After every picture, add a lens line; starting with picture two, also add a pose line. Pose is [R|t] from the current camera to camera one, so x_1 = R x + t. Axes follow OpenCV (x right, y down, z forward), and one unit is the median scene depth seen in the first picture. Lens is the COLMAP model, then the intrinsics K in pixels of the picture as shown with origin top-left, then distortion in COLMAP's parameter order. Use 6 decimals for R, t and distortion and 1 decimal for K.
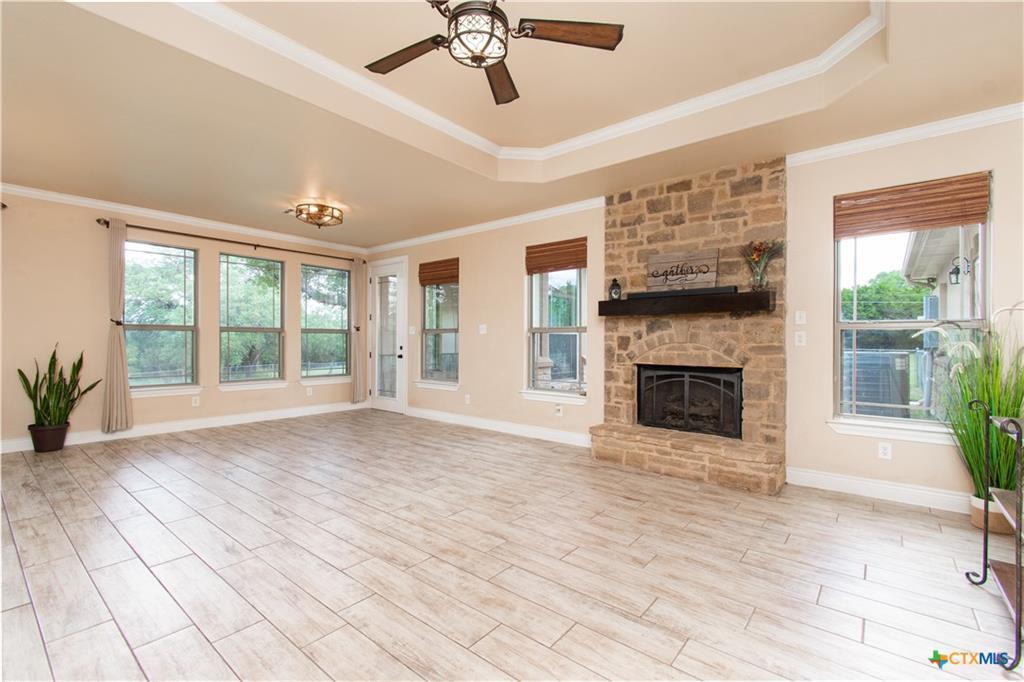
lens RADIAL K [[460.4, 0, 511.2], [0, 460.4, 341.9], [0, 0, 1]] dist [0.003508, -0.000547]
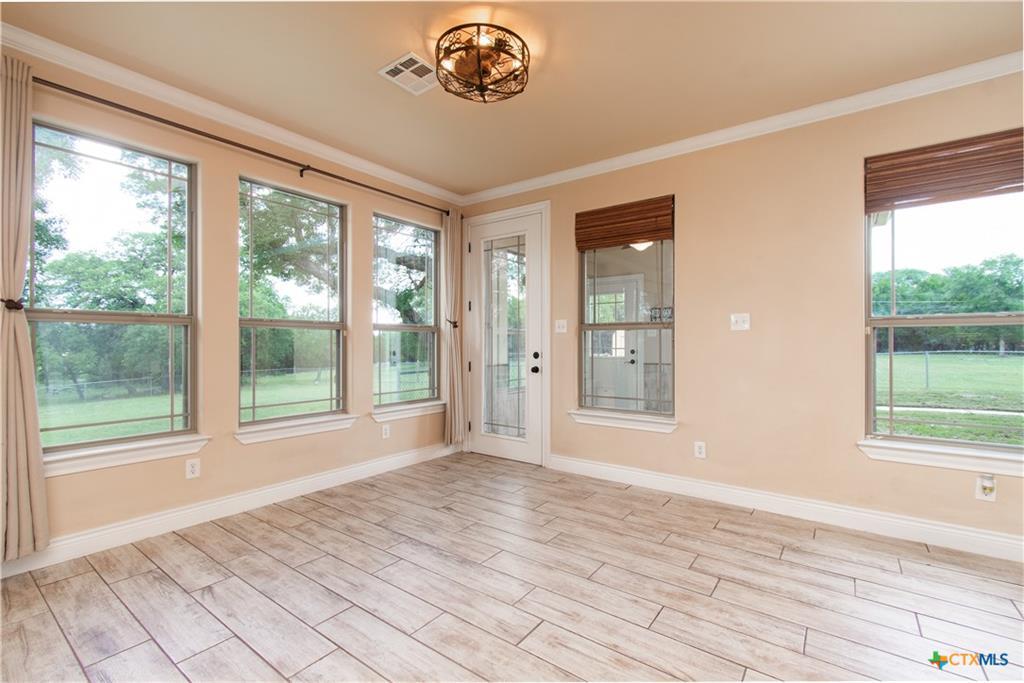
lens RADIAL K [[460.4, 0, 511.6], [0, 460.4, 342.2], [0, 0, 1]] dist [0.003508, -0.000547]
pose [[0.998821, -0.002951, 0.048463, -0.304651], [0.003176, 0.999984, -0.004580, -0.001666], [-0.048449, 0.004729, 0.998814, 0.406985]]
